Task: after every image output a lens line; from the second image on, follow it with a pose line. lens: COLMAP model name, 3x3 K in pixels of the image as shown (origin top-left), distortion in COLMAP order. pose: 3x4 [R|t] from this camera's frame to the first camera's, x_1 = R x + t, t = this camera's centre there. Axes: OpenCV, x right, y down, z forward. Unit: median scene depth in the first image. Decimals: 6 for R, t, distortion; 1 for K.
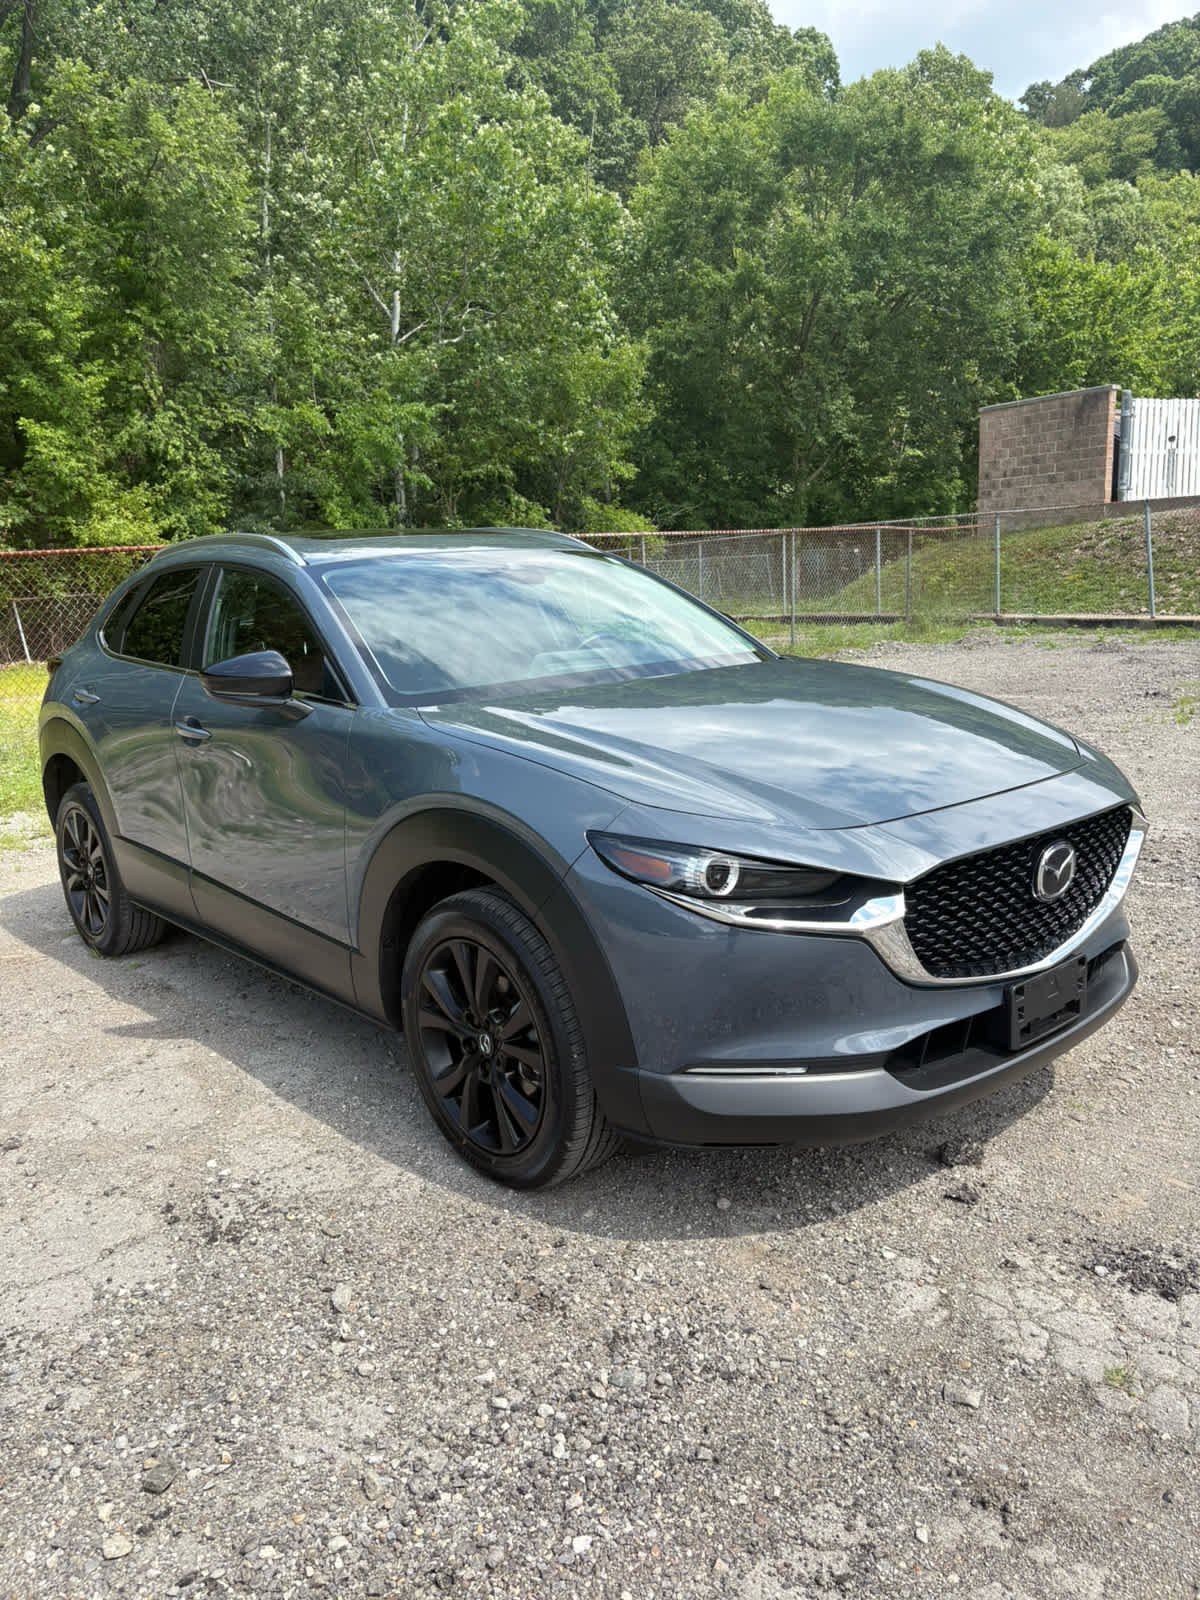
lens RADIAL K [[1239.1, 0, 597.4], [0, 1239.1, 801.0], [0, 0, 1]] dist [0.039200, -0.040296]
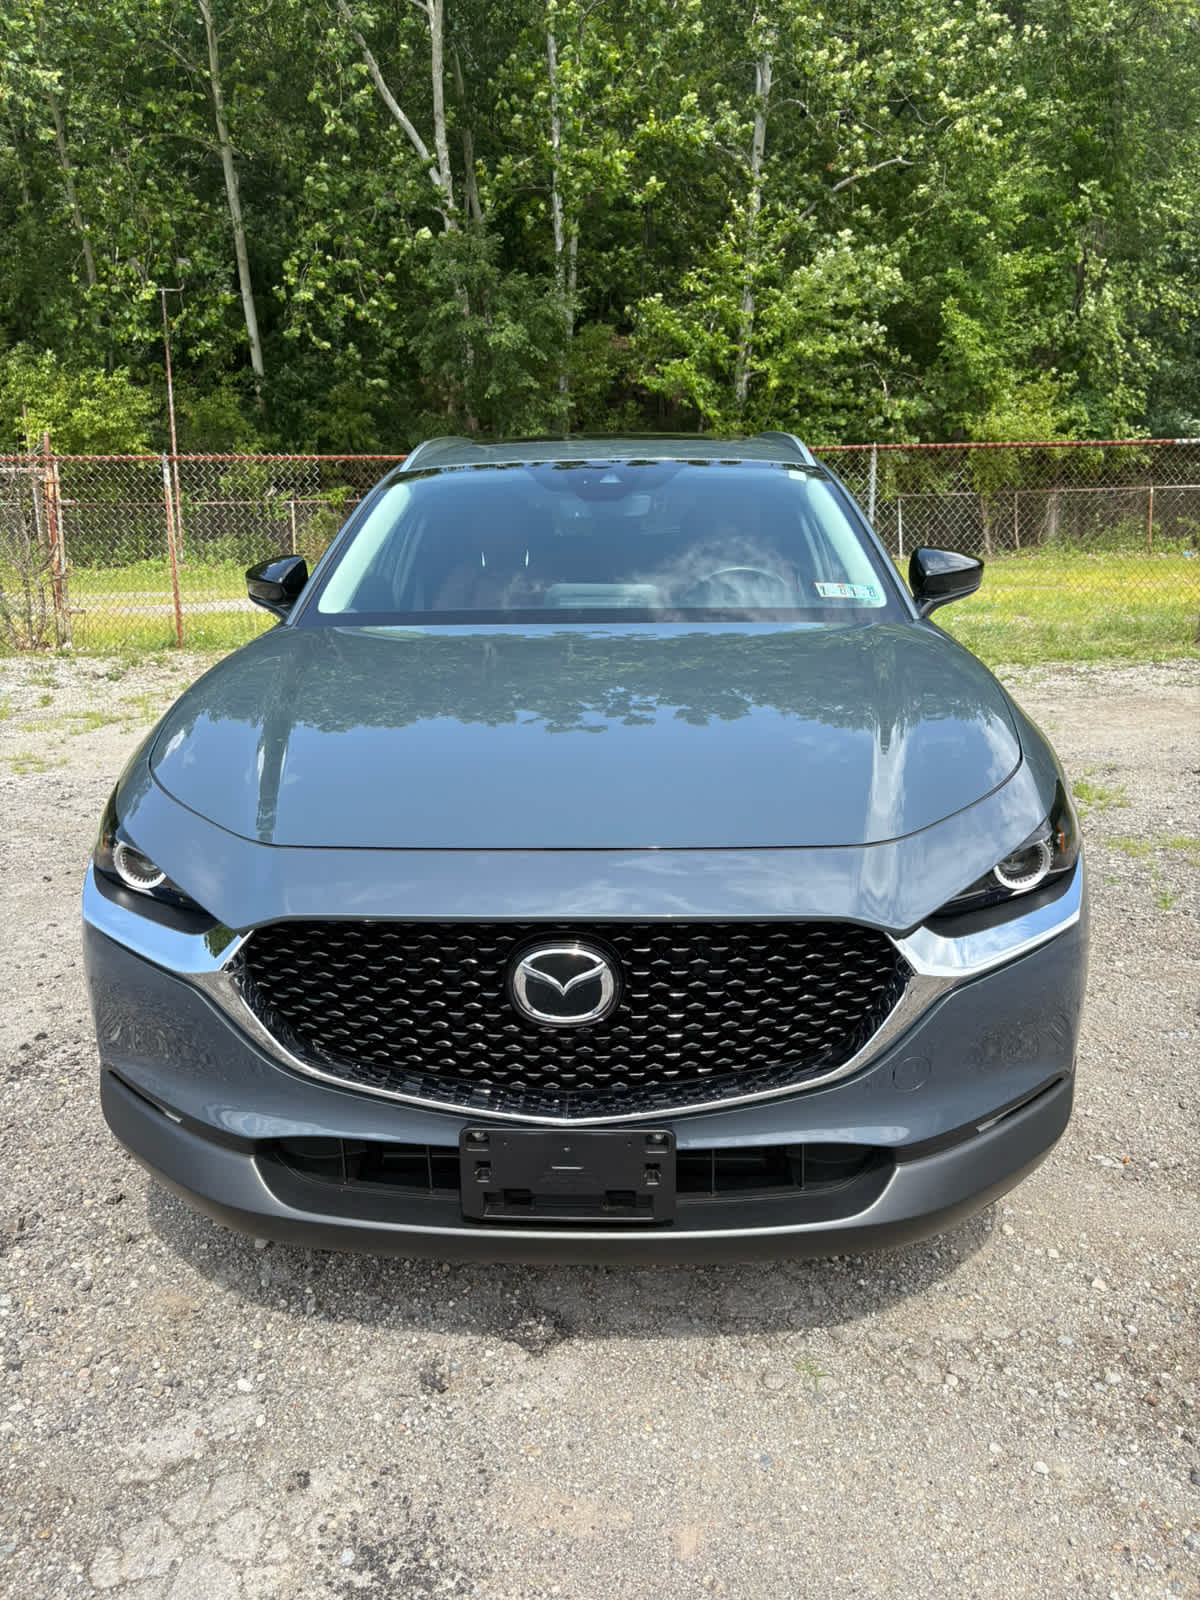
lens RADIAL K [[1239.1, 0, 594.1], [0, 1239.1, 799.1], [0, 0, 1]] dist [0.039200, -0.040296]
pose [[0.722008, 0.211463, -0.658778, 0.083322], [-0.158769, 0.977379, 0.139725, -0.014697], [0.673422, 0.003711, 0.739249, 0.055413]]
